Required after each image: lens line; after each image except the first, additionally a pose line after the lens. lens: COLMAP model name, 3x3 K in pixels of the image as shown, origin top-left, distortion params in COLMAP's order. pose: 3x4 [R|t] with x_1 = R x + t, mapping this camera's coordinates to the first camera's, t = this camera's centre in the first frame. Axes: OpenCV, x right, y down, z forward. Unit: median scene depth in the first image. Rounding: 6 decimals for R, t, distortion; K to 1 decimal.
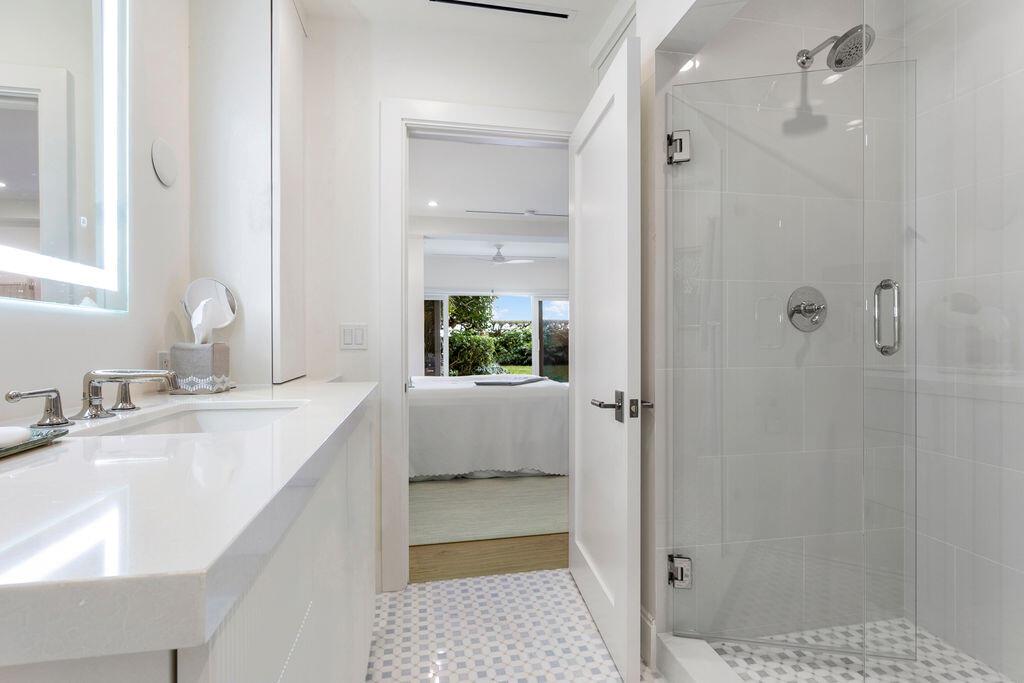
lens RADIAL K [[493.2, 0, 510.5], [0, 493.2, 340.1], [0, 0, 1]] dist [-0.000082, 0.000227]
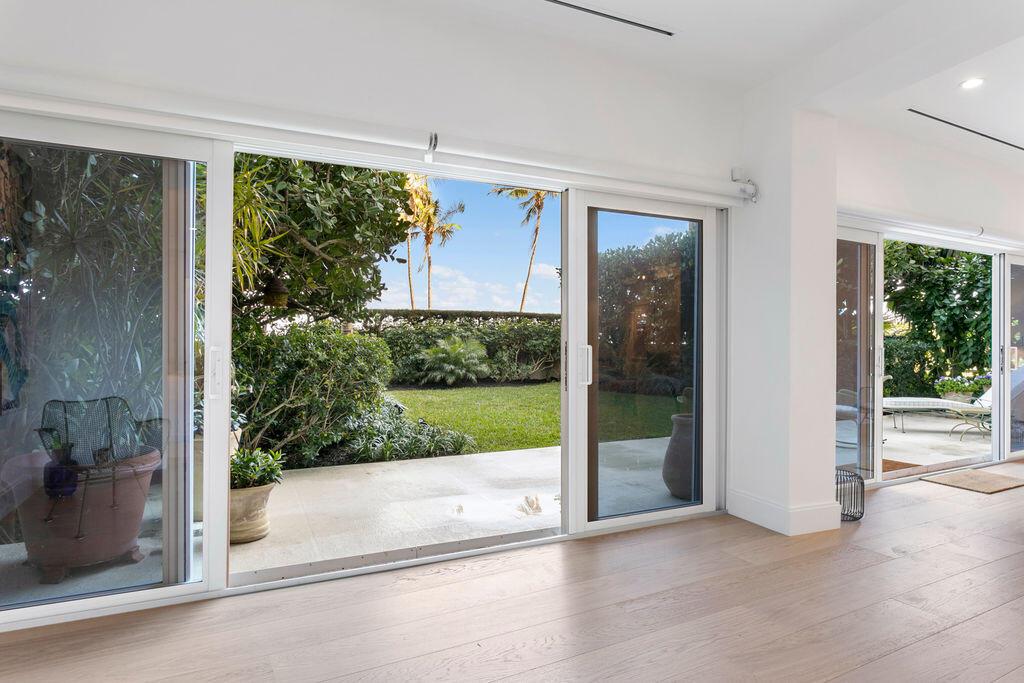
lens RADIAL K [[572.8, 0, 518.3], [0, 572.8, 339.8], [0, 0, 1]] dist [-0.017854, -0.000303]
pose [[0.969436, 0.012512, 0.245026, -0.029979], [-0.010807, 0.999907, -0.008302, -0.000417], [-0.245107, 0.005400, 0.969481, 0.343215]]
